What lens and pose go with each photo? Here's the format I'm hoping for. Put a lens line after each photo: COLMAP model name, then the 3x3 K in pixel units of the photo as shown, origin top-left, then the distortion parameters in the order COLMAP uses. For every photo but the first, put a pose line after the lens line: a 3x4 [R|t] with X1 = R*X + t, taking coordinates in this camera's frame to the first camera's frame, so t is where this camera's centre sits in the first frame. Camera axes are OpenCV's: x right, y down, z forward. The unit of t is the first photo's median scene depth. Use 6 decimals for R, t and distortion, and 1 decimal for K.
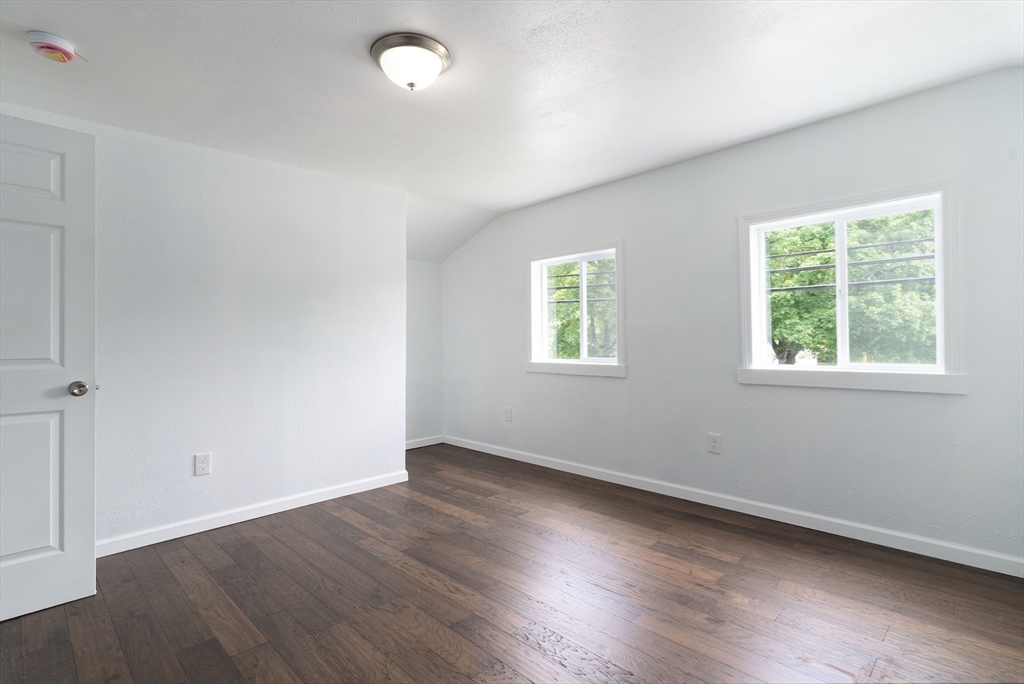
lens RADIAL K [[506.2, 0, 515.6], [0, 506.2, 336.7], [0, 0, 1]] dist [0.001121, 0.001563]
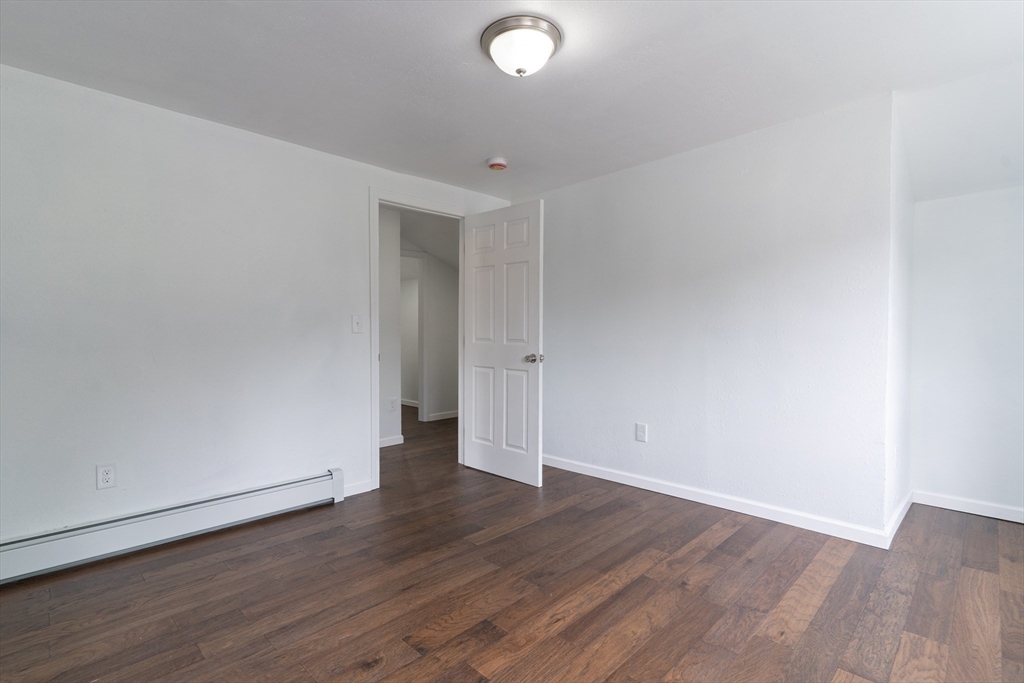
lens RADIAL K [[485.7, 0, 509.7], [0, 485.7, 334.0], [0, 0, 1]] dist [0.001216, 0.000314]
pose [[-0.008622, 0.014912, -0.999852, 0.553110], [0.003538, 0.999883, 0.014882, -0.000216], [0.999957, -0.003409, -0.008674, 0.725513]]
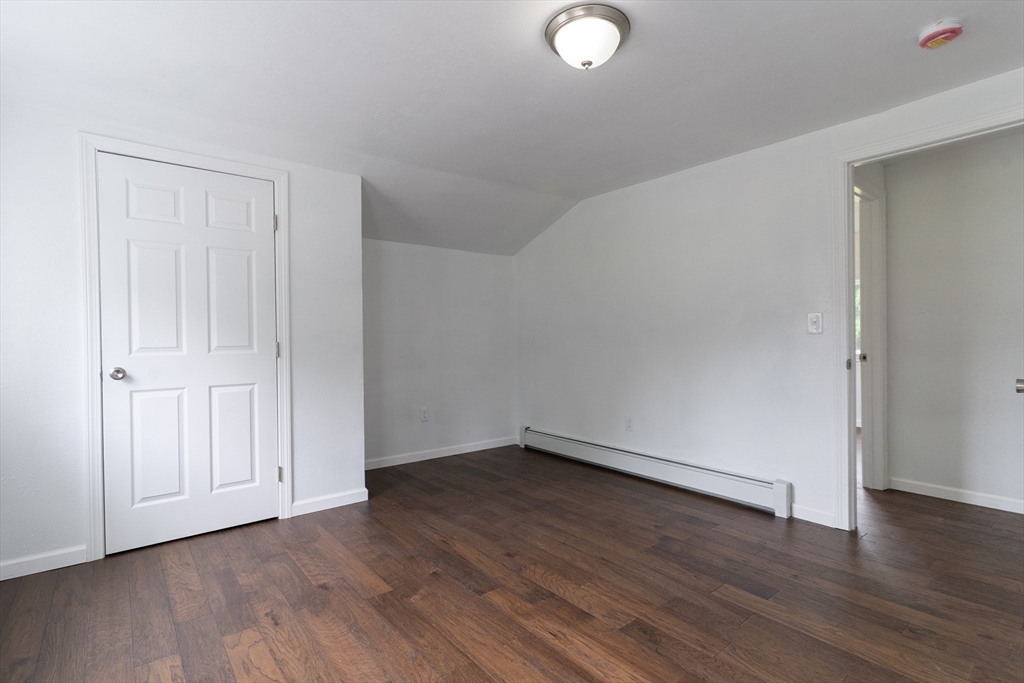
lens RADIAL K [[485.7, 0, 512.8], [0, 485.7, 340.8], [0, 0, 1]] dist [0.001216, 0.000314]
pose [[-0.994535, 0.018272, 0.102791, -0.108243], [0.019538, 0.999745, 0.011317, 0.004890], [-0.102558, 0.013264, -0.994639, 1.404468]]
